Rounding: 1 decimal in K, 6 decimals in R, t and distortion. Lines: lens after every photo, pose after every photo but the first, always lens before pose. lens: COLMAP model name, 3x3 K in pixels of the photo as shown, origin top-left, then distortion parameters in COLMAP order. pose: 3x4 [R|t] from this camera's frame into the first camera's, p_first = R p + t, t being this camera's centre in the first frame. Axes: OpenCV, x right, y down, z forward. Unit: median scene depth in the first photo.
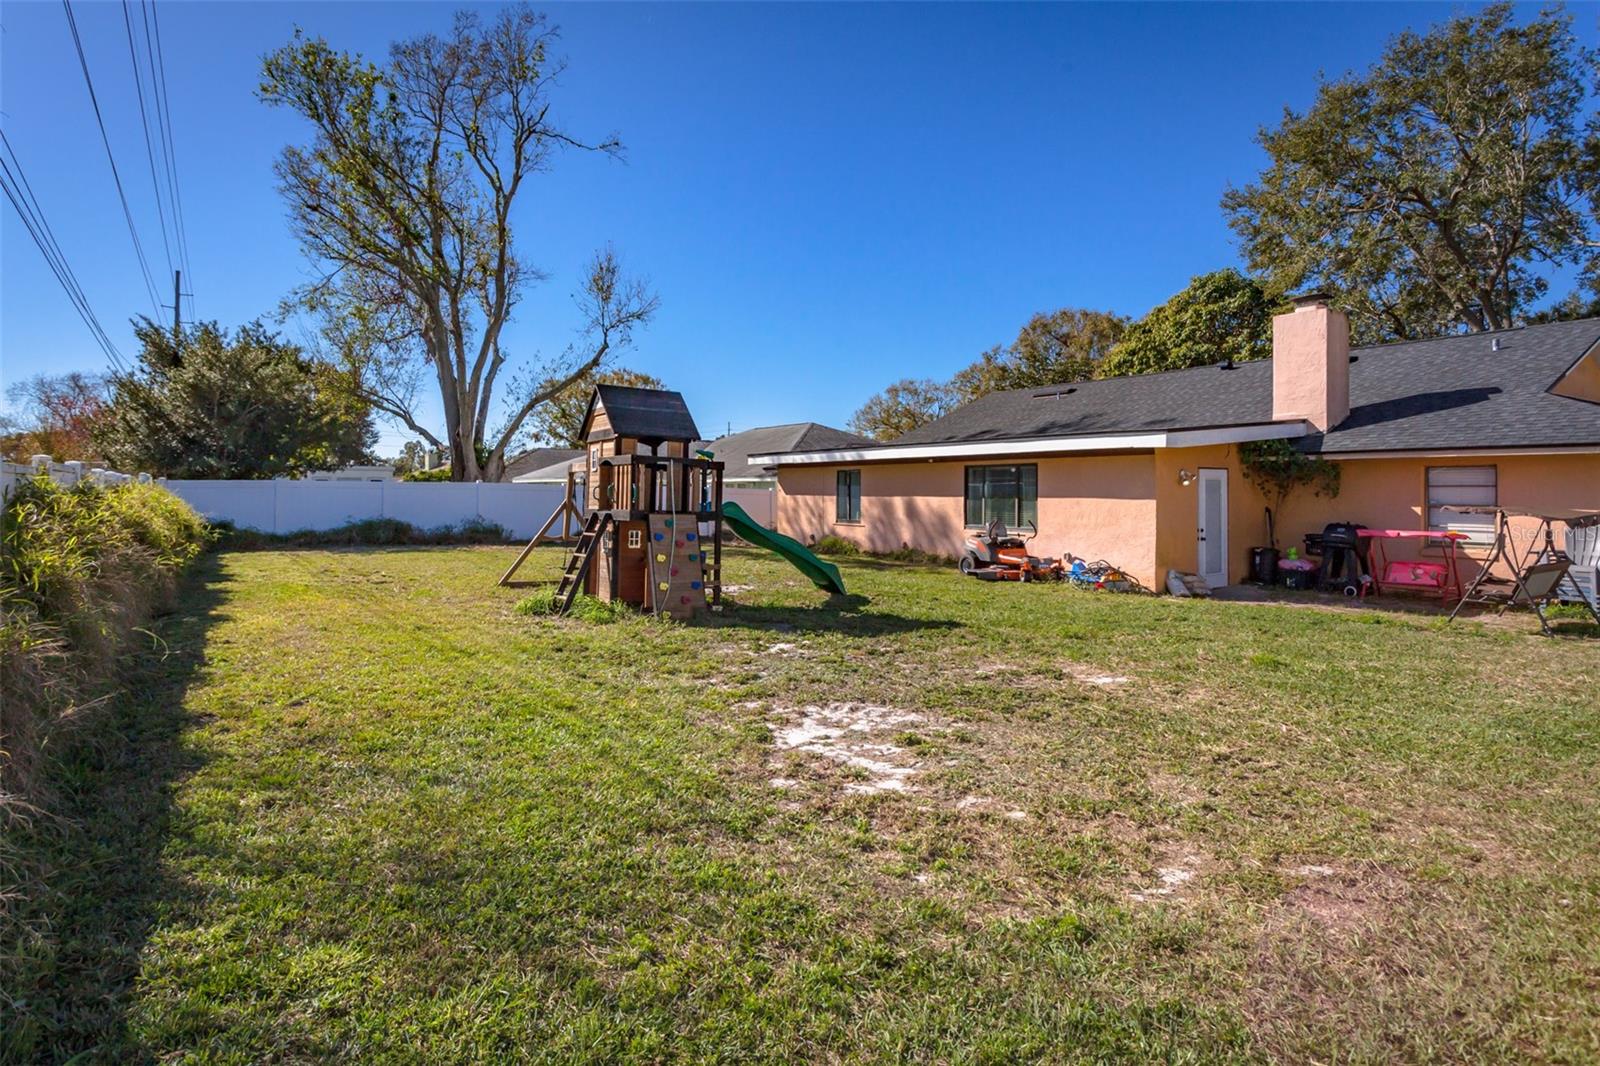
lens RADIAL K [[864.1, 0, 776.5], [0, 864.1, 487.7], [0, 0, 1]] dist [-0.009532, 0.006054]
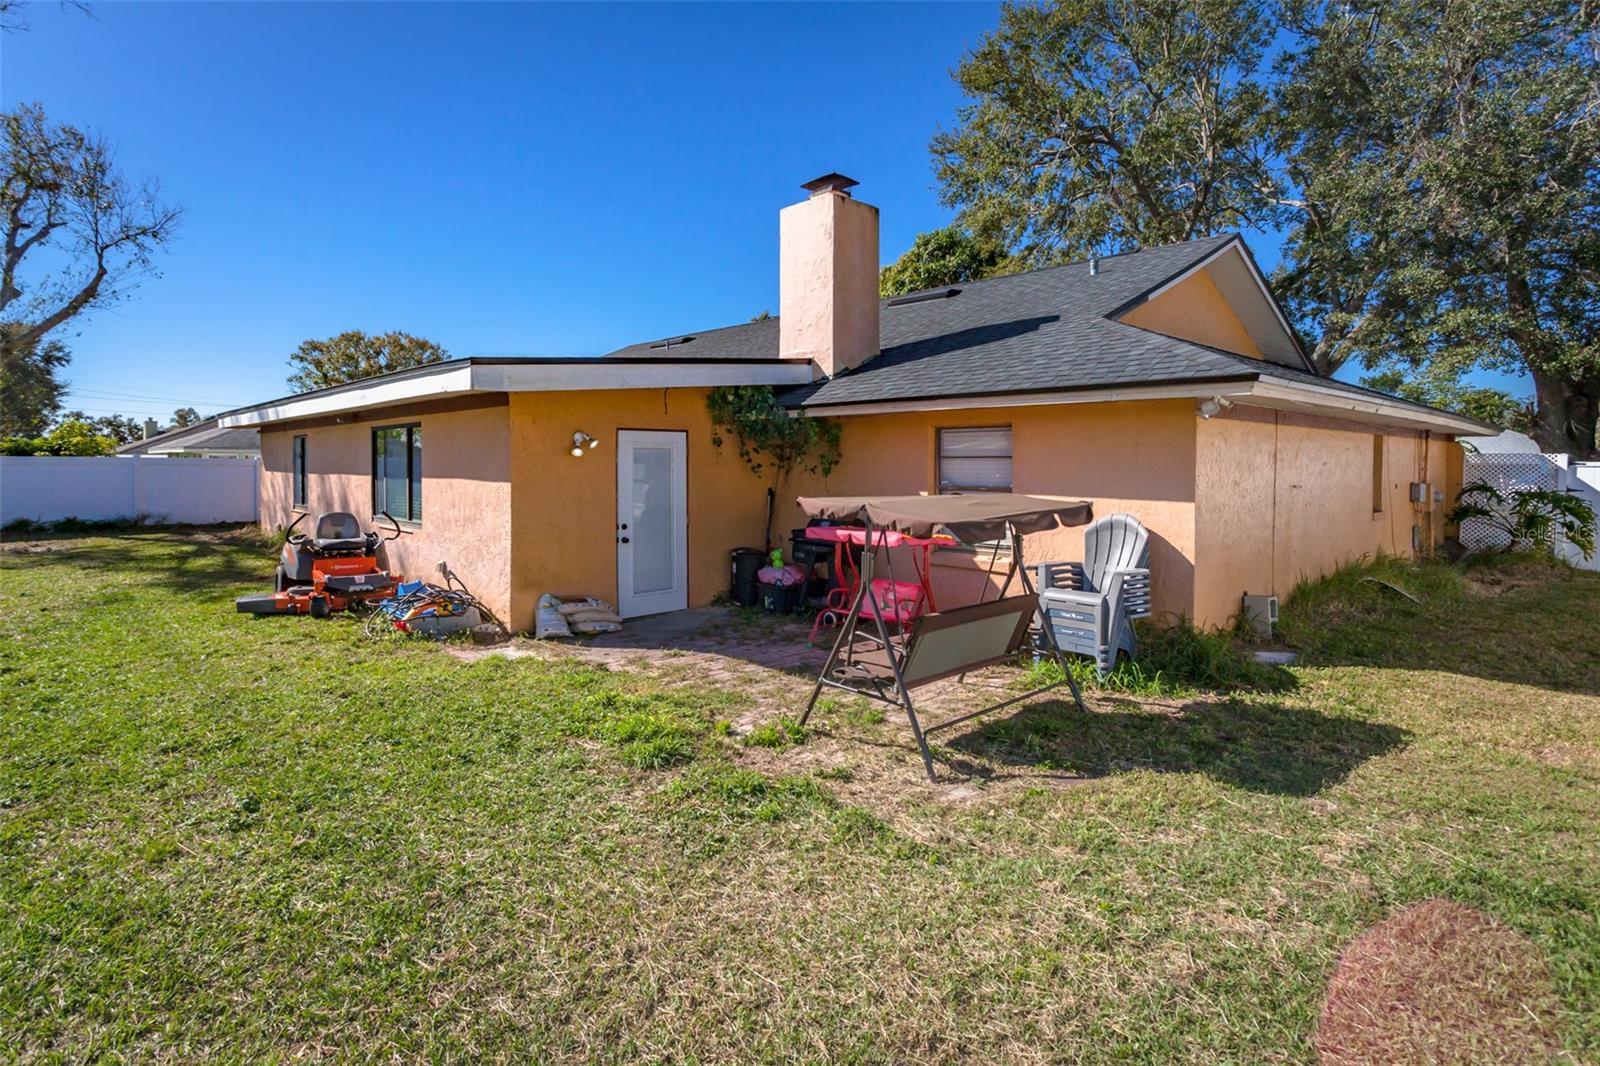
lens RADIAL K [[794.1, 0, 797.0], [0, 794.1, 471.8], [0, 0, 1]] dist [0.003454, 0.000439]
pose [[0.987950, -0.002448, 0.154754, 0.874996], [0.000135, 0.999888, 0.014952, 0.000241], [-0.154773, -0.014751, 0.987840, 0.663226]]
